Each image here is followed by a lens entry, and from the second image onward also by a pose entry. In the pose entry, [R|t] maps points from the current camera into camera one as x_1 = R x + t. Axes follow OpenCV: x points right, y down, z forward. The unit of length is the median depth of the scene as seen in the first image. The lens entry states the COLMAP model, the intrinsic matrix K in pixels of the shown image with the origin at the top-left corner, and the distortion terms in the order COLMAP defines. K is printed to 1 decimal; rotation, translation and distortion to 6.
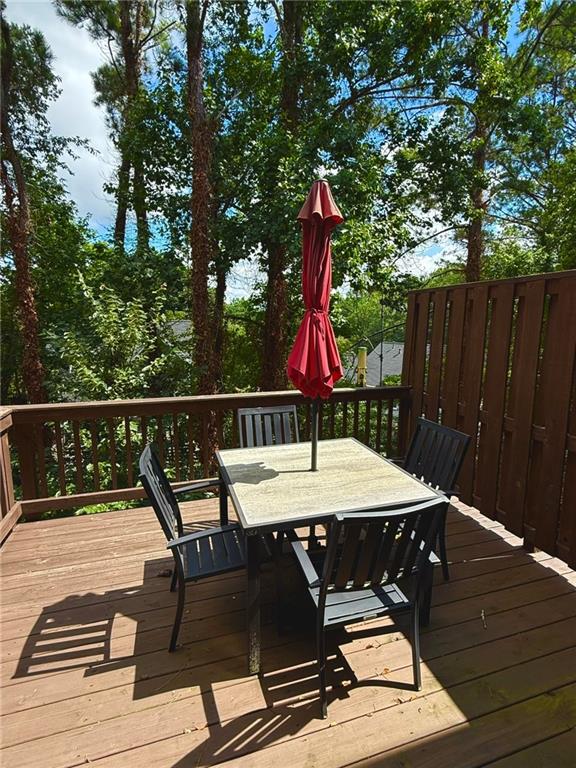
lens RADIAL K [[378.7, 0, 284.9], [0, 378.7, 382.4], [0, 0, 1]] dist [-0.002797, -0.000647]
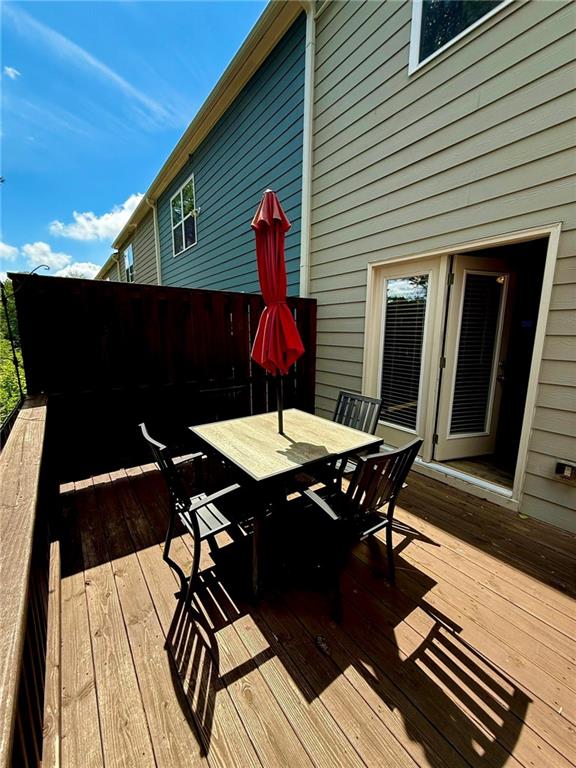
lens RADIAL K [[307.5, 0, 284.5], [0, 307.5, 383.6], [0, 0, 1]] dist [-0.000676, 0.000441]
pose [[-0.326147, -0.168194, 0.930236, -0.902117], [0.145548, 0.963376, 0.225216, -0.163979], [-0.934047, 0.208848, -0.289722, 1.334566]]
